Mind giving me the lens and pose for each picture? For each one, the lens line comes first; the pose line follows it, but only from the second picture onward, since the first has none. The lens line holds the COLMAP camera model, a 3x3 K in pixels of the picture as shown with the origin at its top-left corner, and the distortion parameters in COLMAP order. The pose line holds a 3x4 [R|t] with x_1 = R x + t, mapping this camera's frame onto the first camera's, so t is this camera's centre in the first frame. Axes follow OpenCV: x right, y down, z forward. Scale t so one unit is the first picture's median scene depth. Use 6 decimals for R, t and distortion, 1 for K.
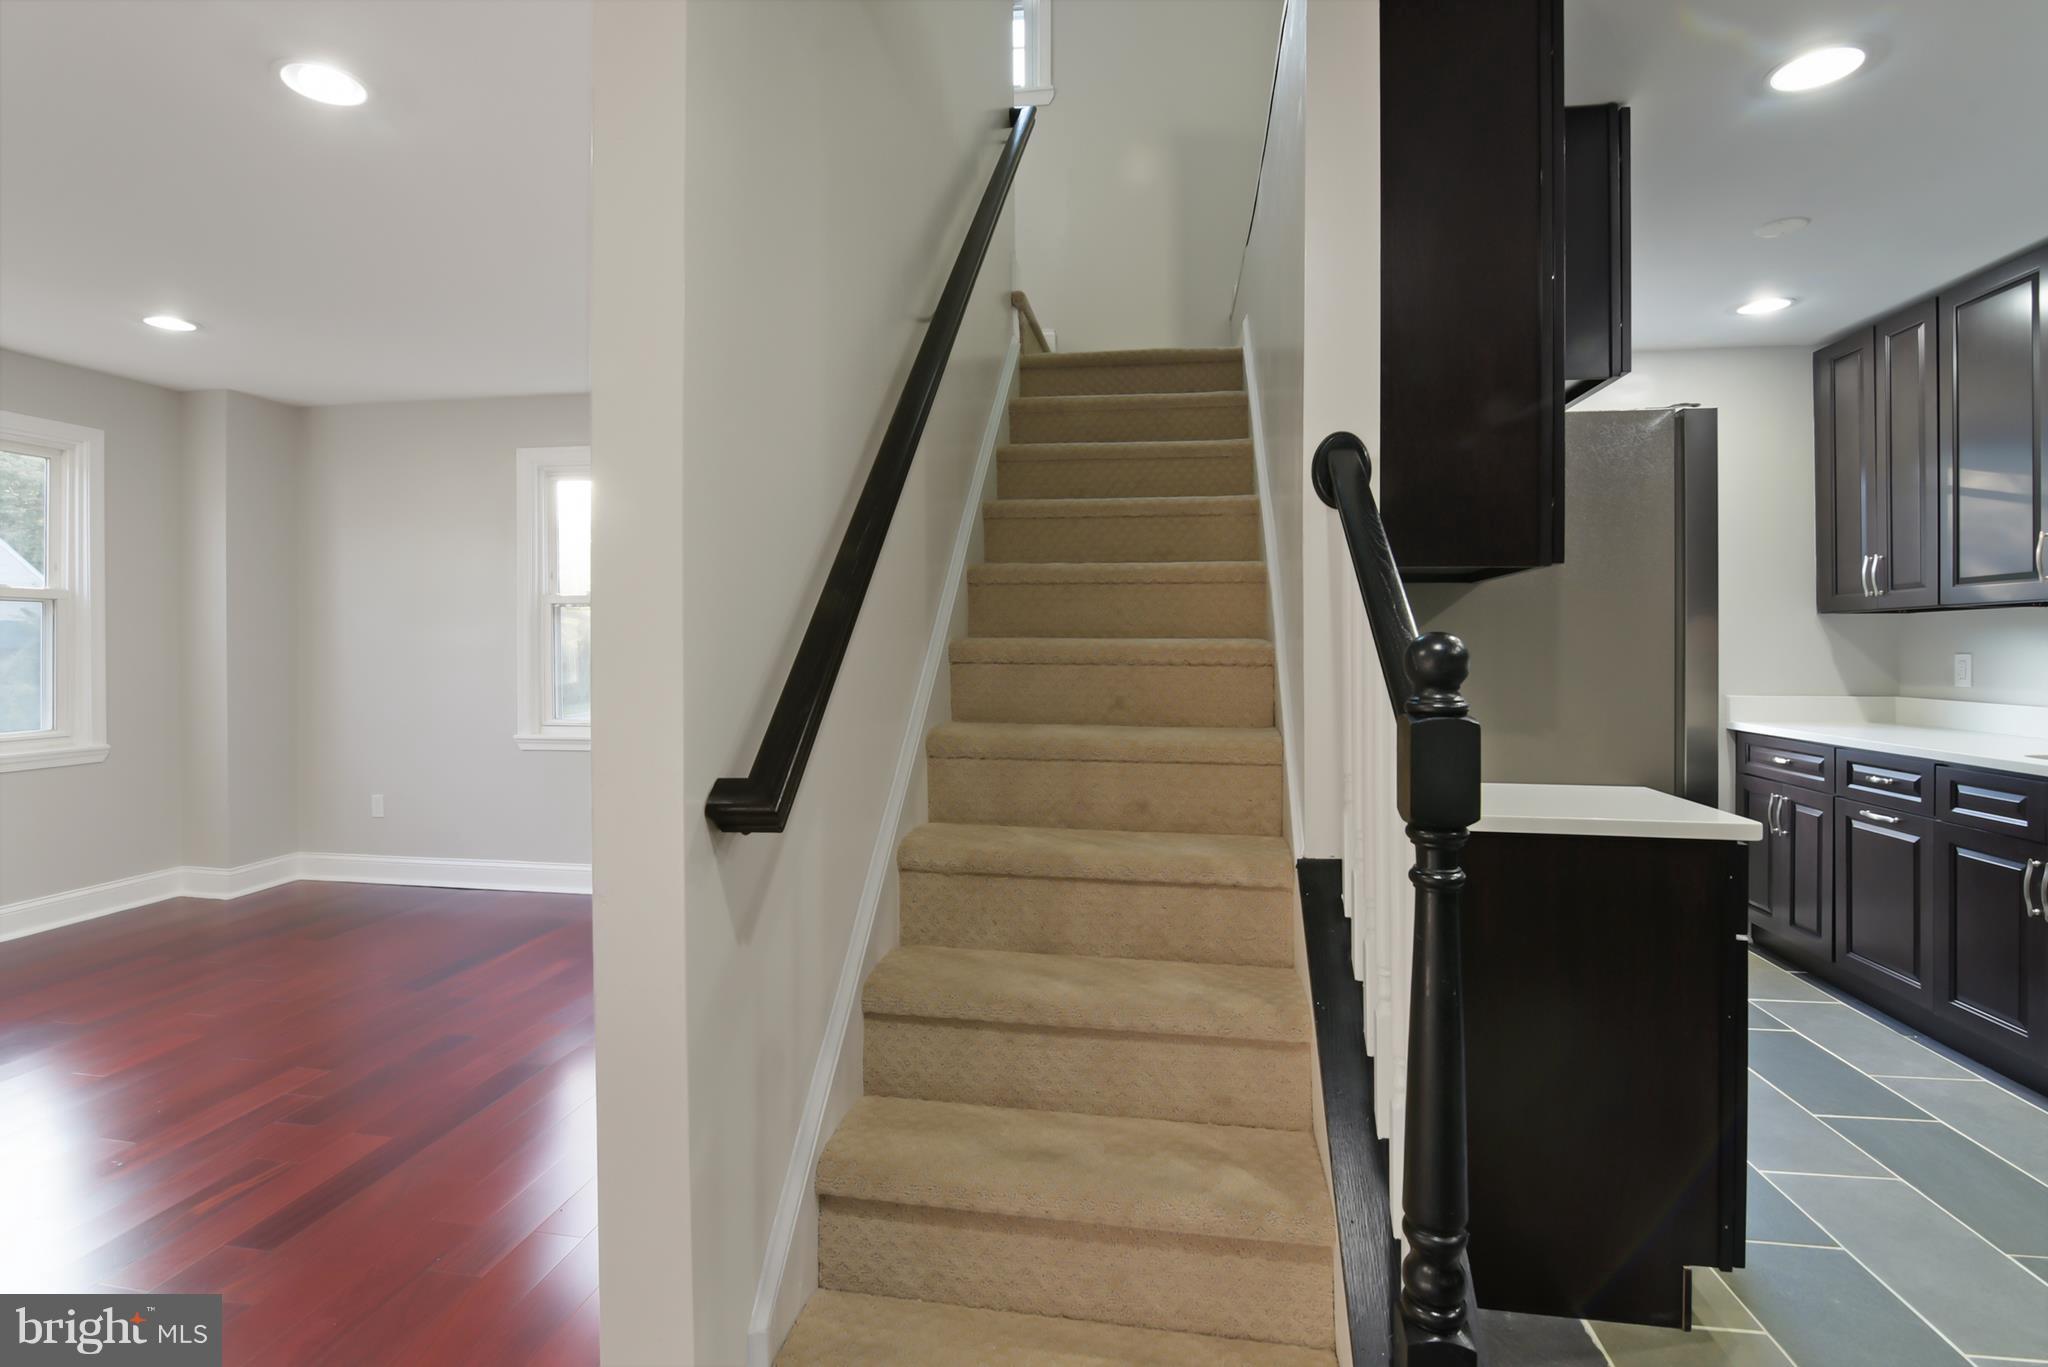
lens RADIAL K [[975.3, 0, 1009.0], [0, 975.3, 648.5], [0, 0, 1]] dist [-0.017520, 0.000164]
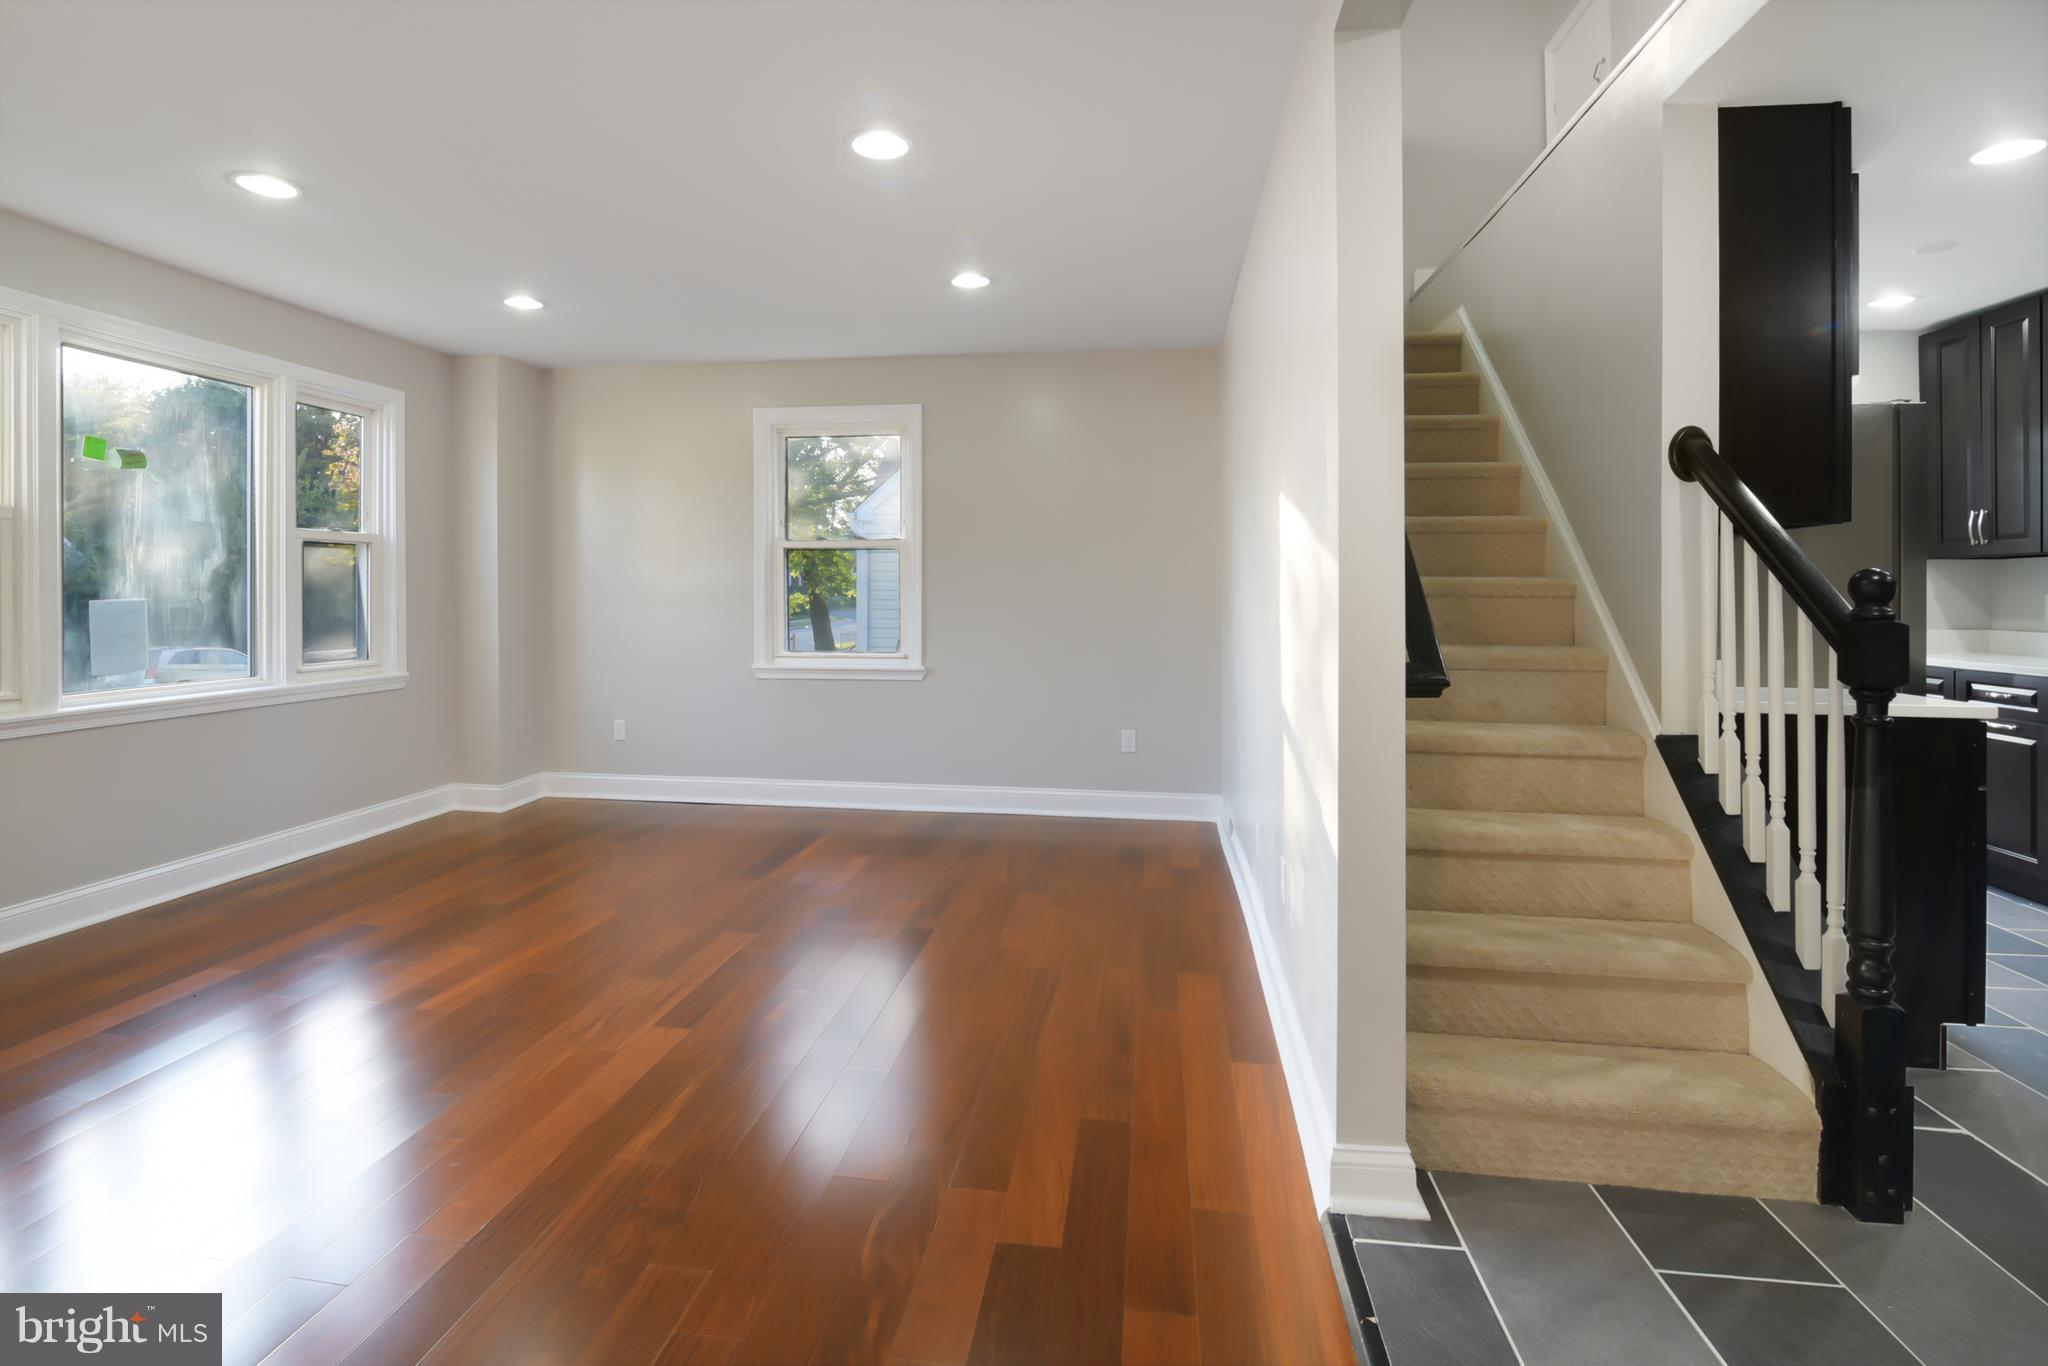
lens RADIAL K [[991.1, 0, 996.8], [0, 991.1, 594.4], [0, 0, 1]] dist [-0.016069, -0.000134]
pose [[0.999936, 0.001964, 0.011103, -0.361403], [-0.001965, 0.999998, 0.000110, 0.010178], [-0.011103, -0.000131, 0.999938, -0.211245]]
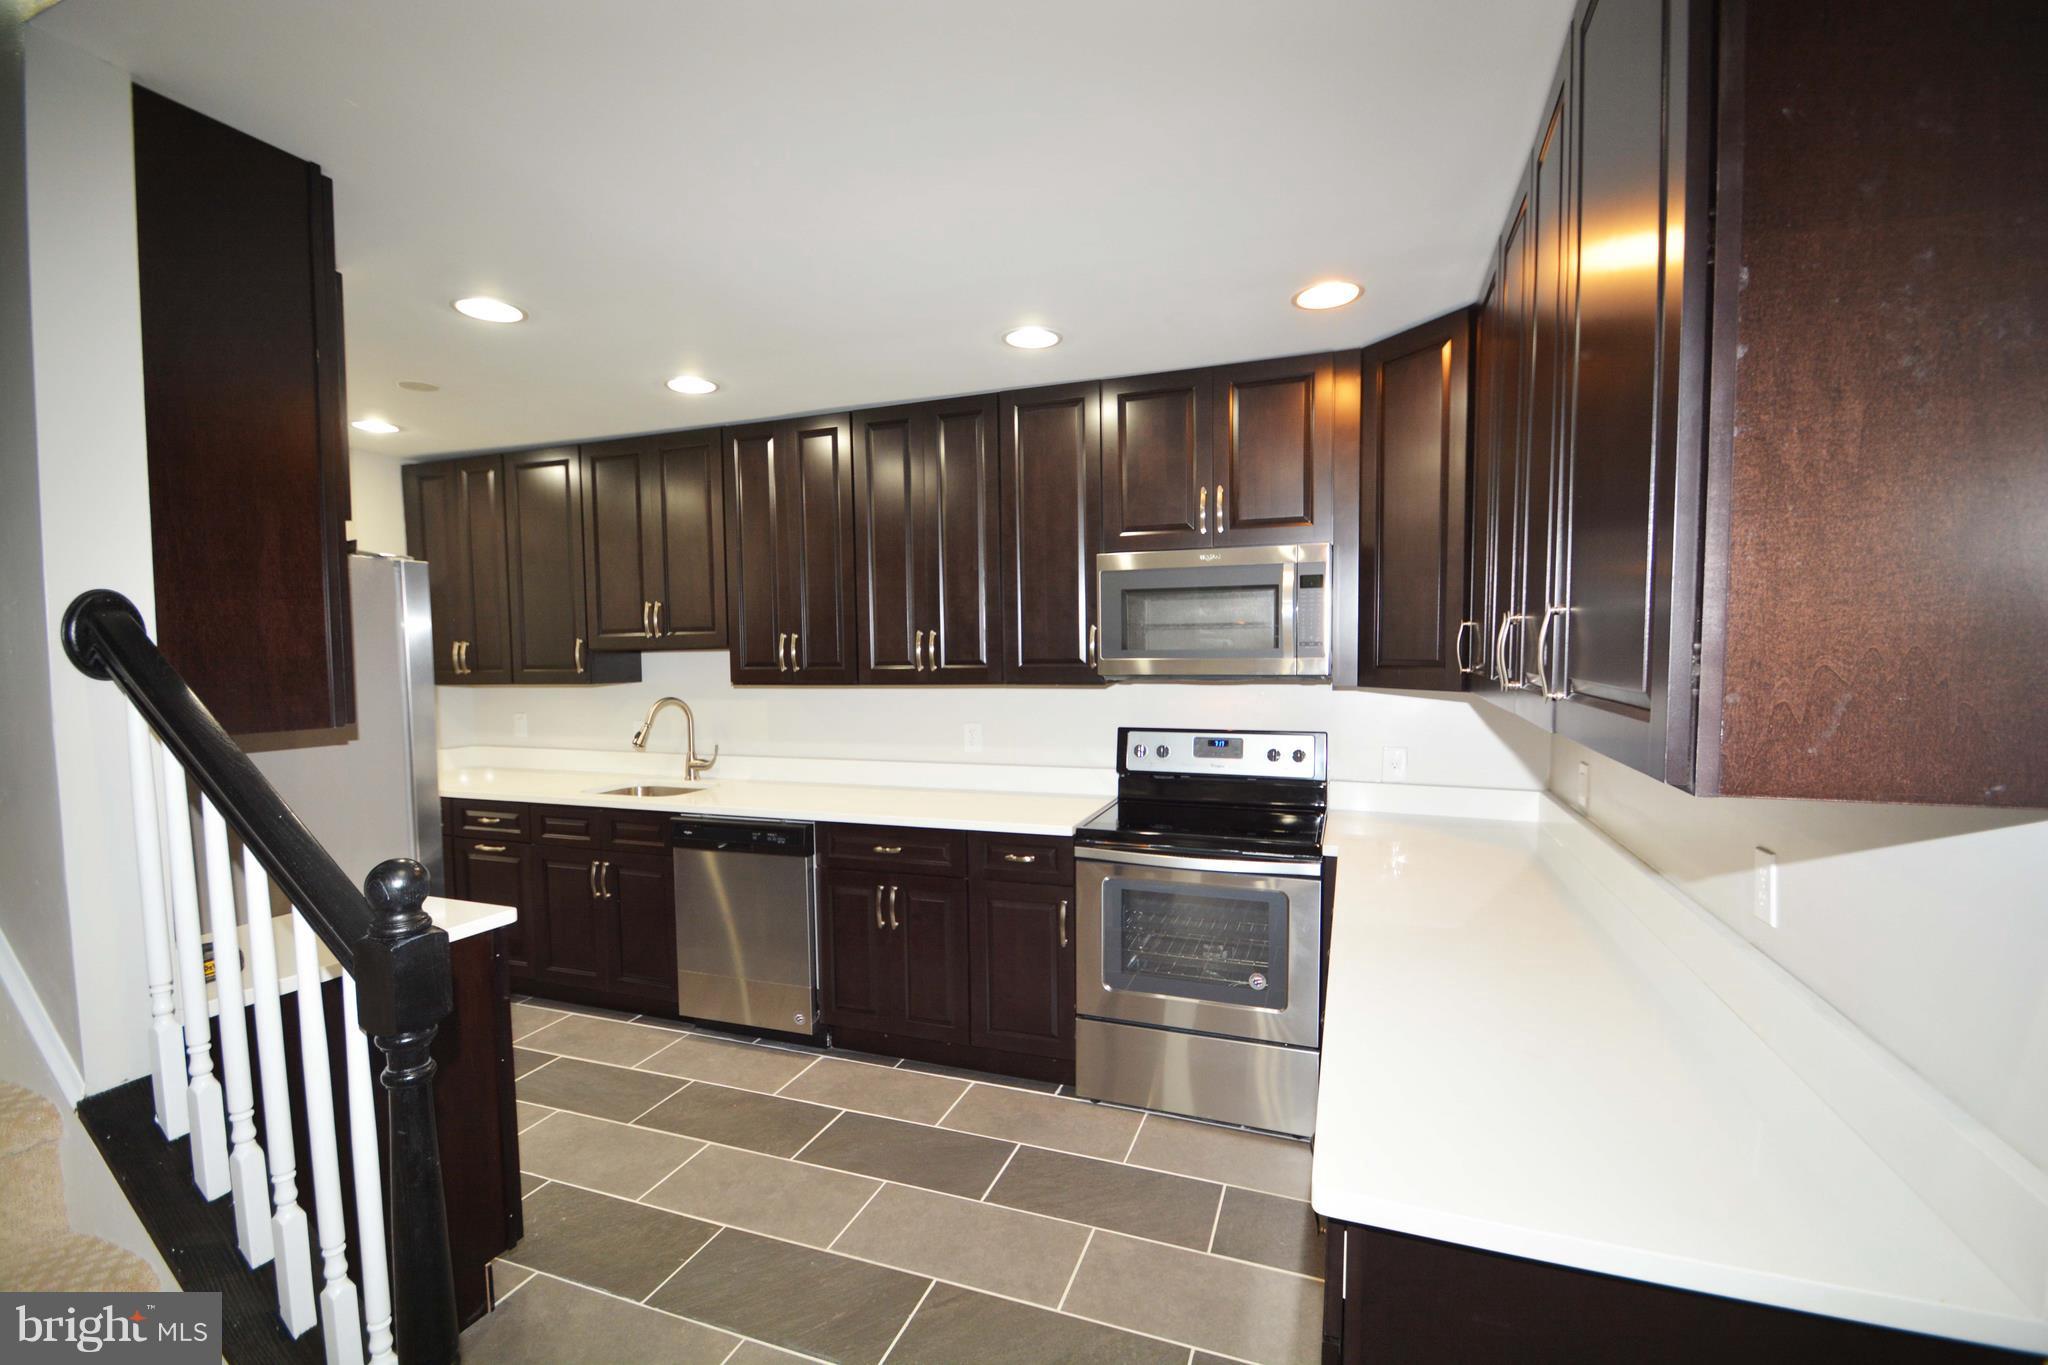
lens RADIAL K [[898.4, 0, 1018.8], [0, 898.4, 696.9], [0, 0, 1]] dist [0.016717, -0.016396]
pose [[0.198013, -0.056817, 0.978551, -0.146508], [0.015168, 0.998377, 0.054899, -0.085823], [-0.980082, 0.003972, 0.198554, 0.037731]]
